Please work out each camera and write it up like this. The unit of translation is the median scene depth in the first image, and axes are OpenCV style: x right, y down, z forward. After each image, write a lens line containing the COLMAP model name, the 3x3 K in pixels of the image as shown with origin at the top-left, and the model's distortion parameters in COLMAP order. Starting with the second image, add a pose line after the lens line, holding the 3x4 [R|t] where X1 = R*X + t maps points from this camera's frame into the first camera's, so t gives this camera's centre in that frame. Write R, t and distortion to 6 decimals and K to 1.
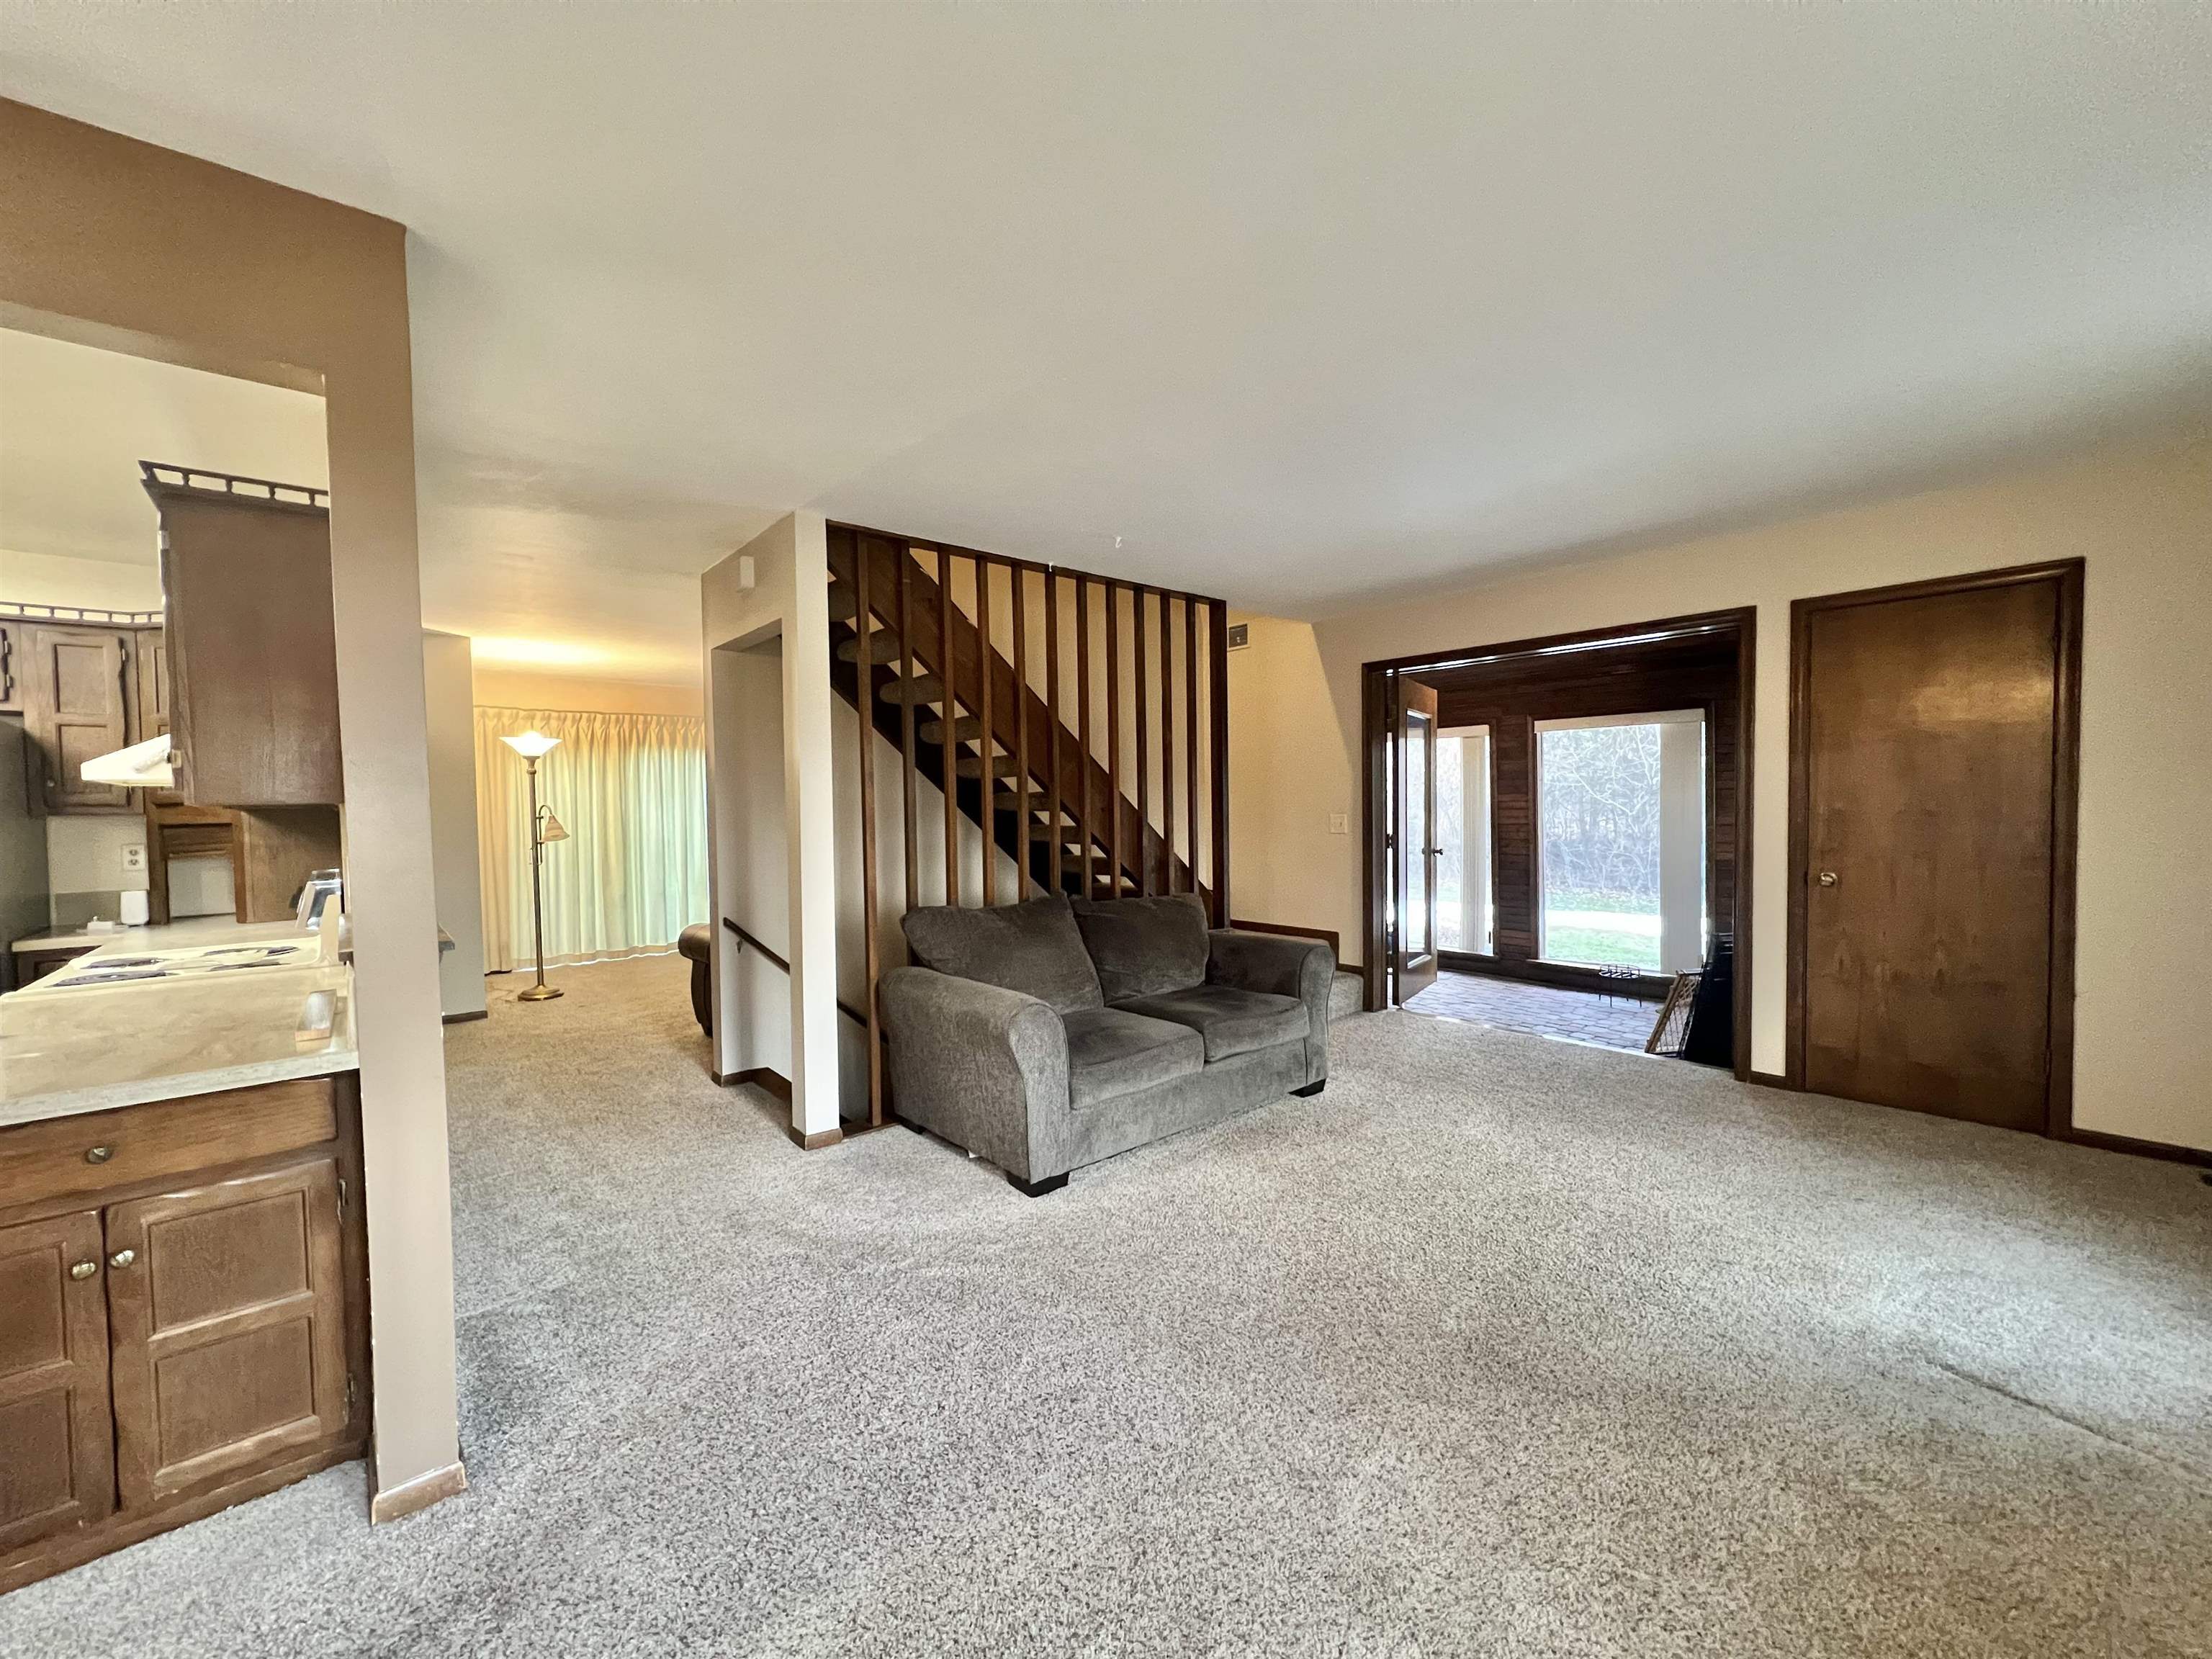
lens RADIAL K [[884.0, 0, 1095.9], [0, 884.0, 828.6], [0, 0, 1]] dist [-0.000654, 0.000675]
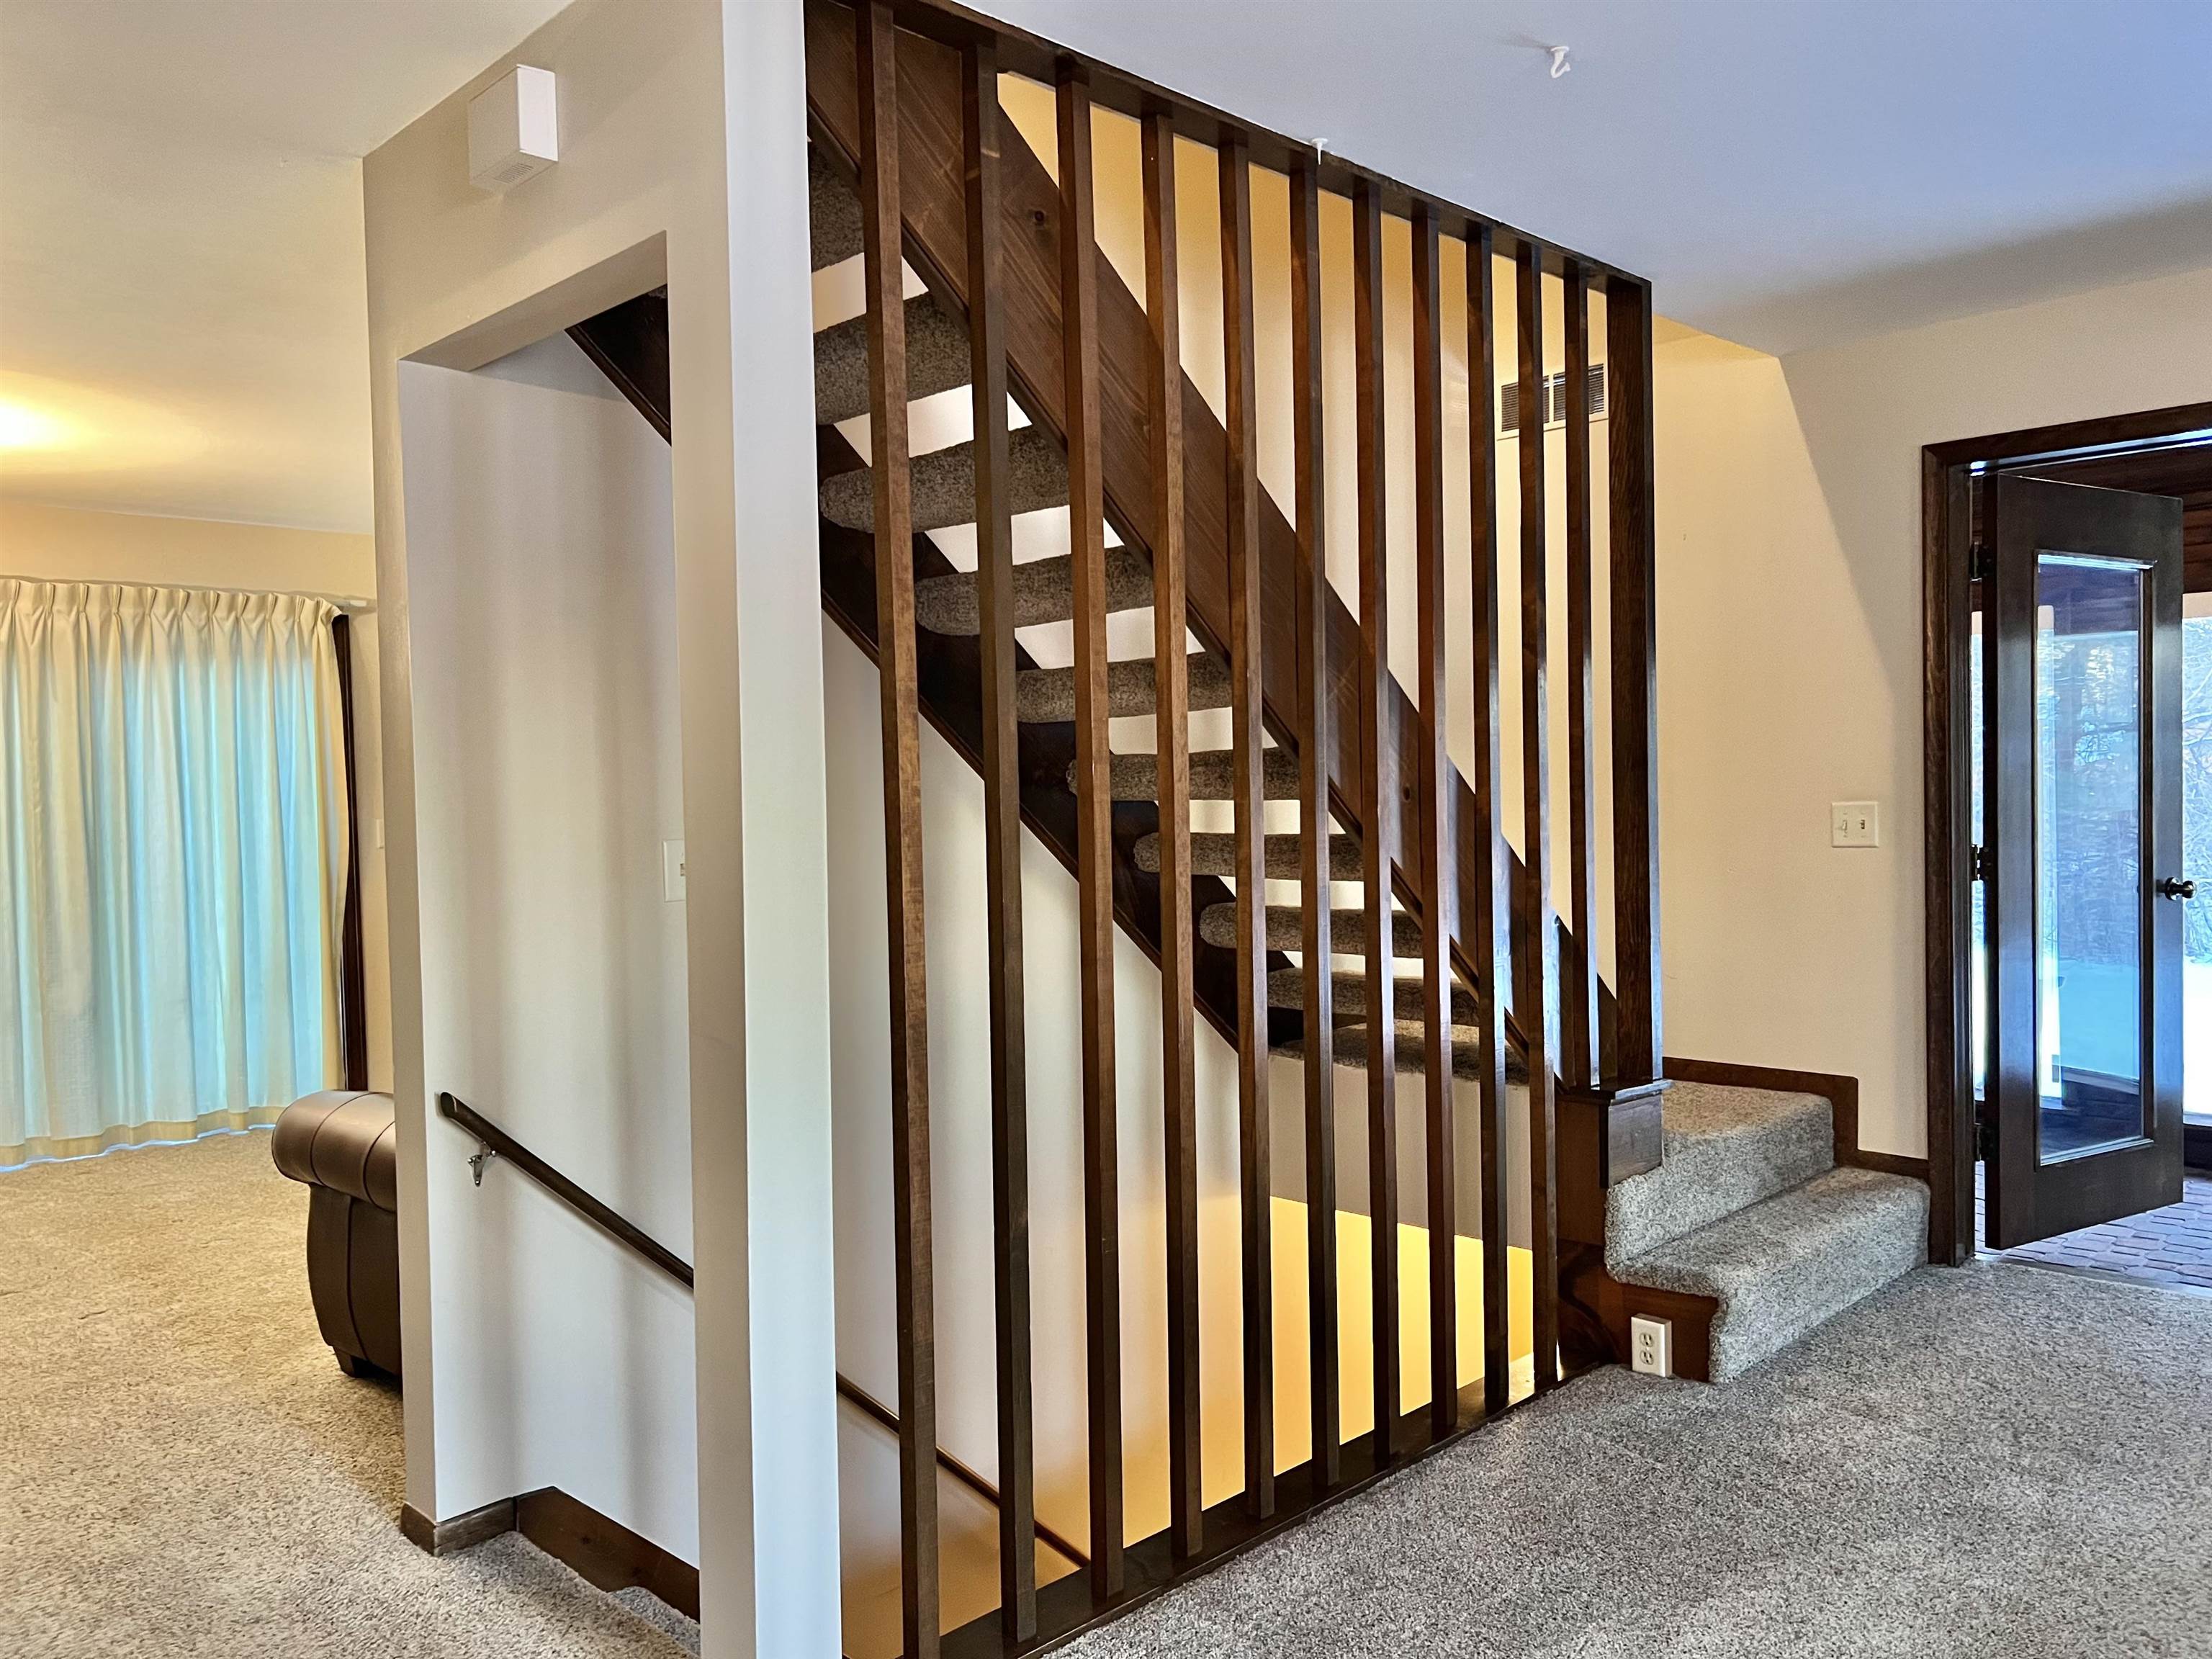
lens RADIAL K [[1679.3, 0, 1114.4], [0, 1679.3, 838.4], [0, 0, 1]] dist [0.057616, -0.001293]
pose [[0.997919, -0.009077, 0.063840, -0.167071], [0.008841, 0.999953, 0.003968, -0.006165], [-0.063873, -0.003395, 0.997952, 0.246655]]
